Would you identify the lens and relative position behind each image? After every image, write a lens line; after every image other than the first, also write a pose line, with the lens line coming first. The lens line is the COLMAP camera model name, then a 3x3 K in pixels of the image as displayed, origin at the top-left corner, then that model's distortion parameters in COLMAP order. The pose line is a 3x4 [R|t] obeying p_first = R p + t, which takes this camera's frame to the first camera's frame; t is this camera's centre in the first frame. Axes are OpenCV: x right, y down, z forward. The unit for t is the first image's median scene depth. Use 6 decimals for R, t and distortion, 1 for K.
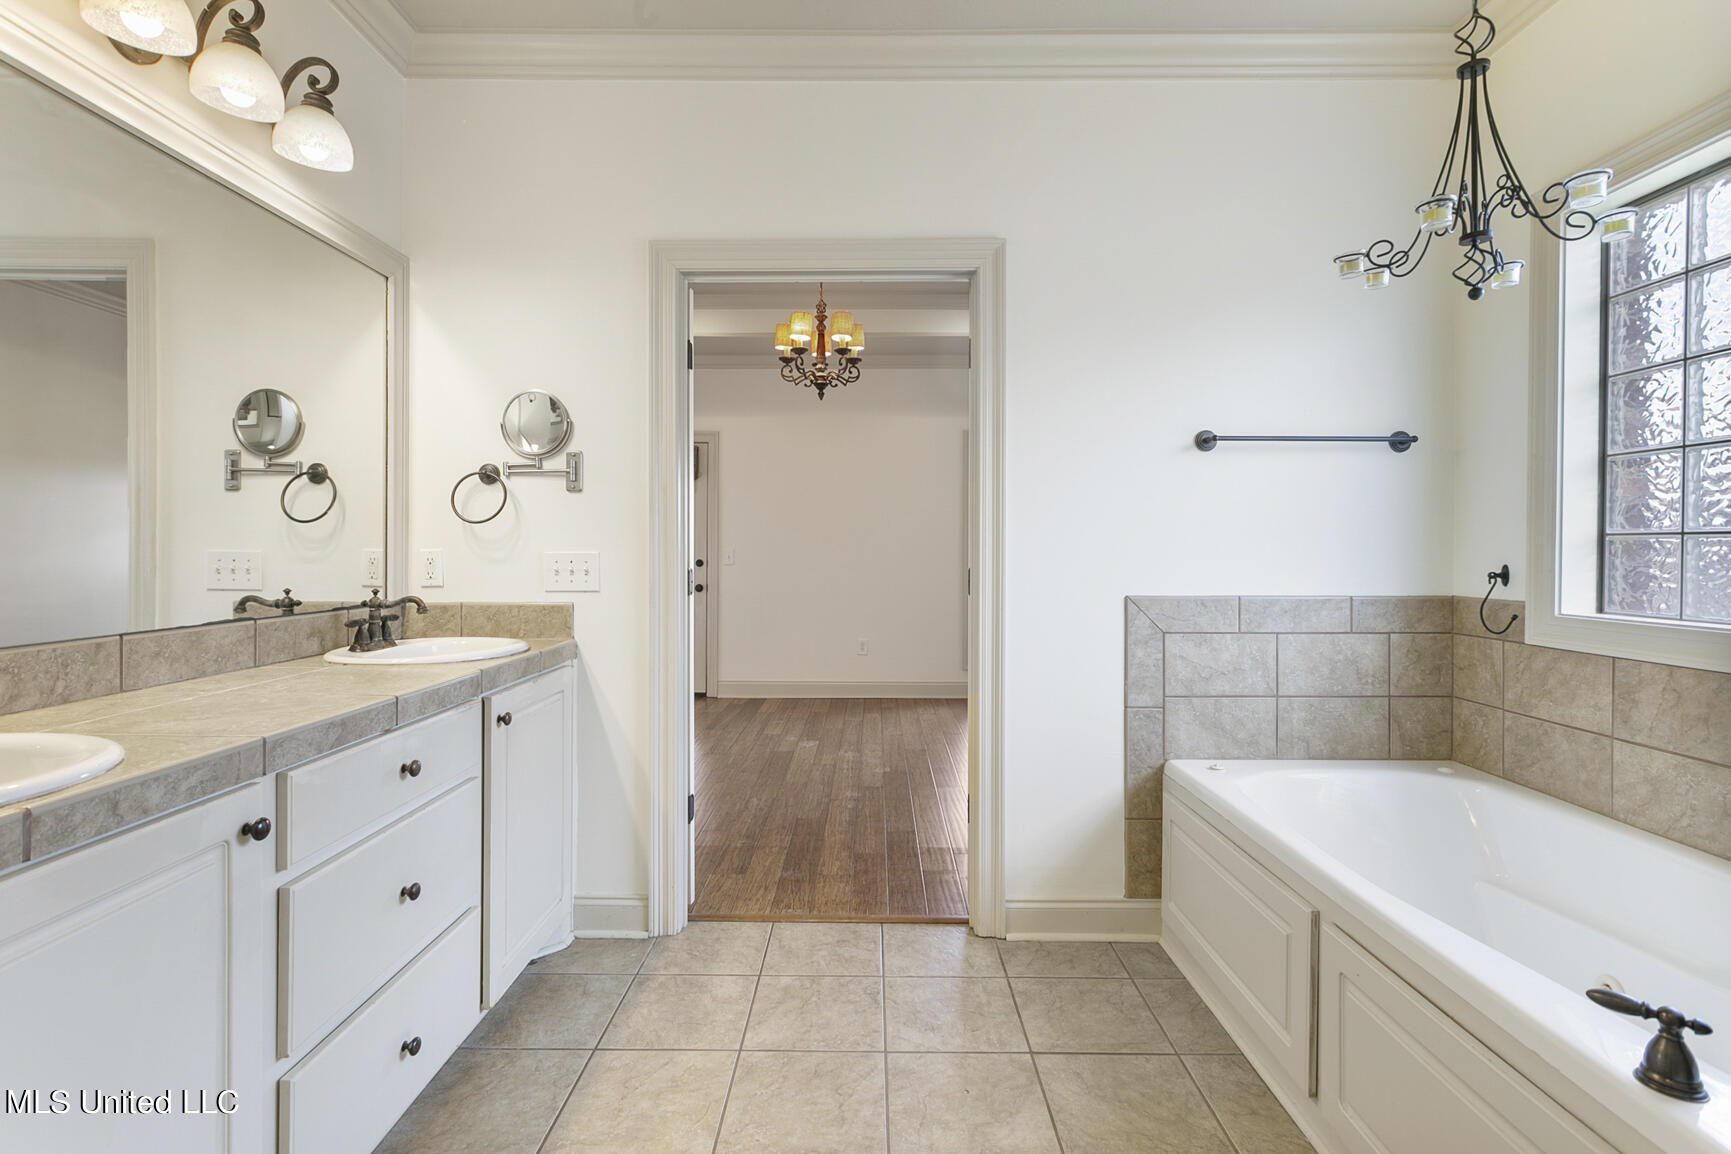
lens RADIAL K [[829.9, 0, 852.0], [0, 829.9, 559.3], [0, 0, 1]] dist [0.007392, 0.000045]
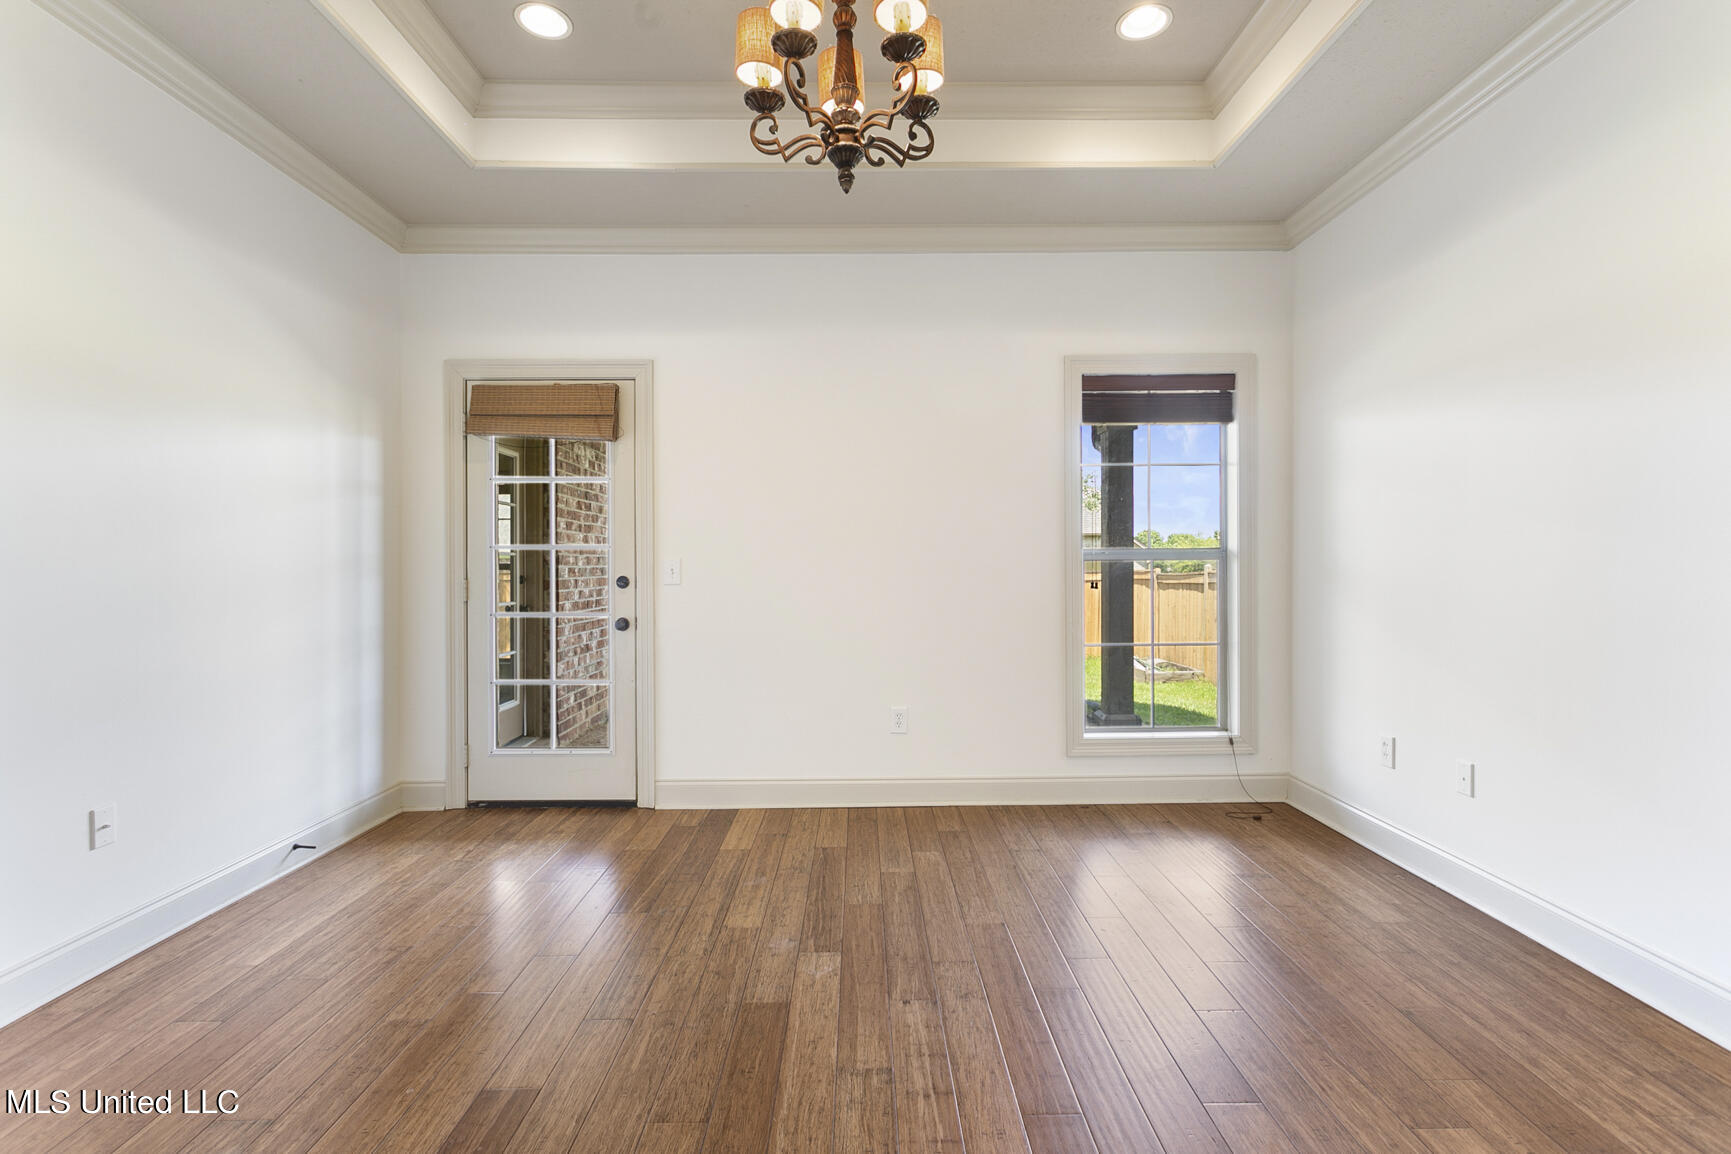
lens RADIAL K [[829.9, 0, 852.0], [0, 829.9, 559.3], [0, 0, 1]] dist [0.007392, 0.000045]
pose [[0.999774, -0.011376, 0.017979, -0.041189], [0.011725, 0.999743, -0.019418, 0.002233], [-0.017753, 0.019624, 0.999650, 0.544080]]
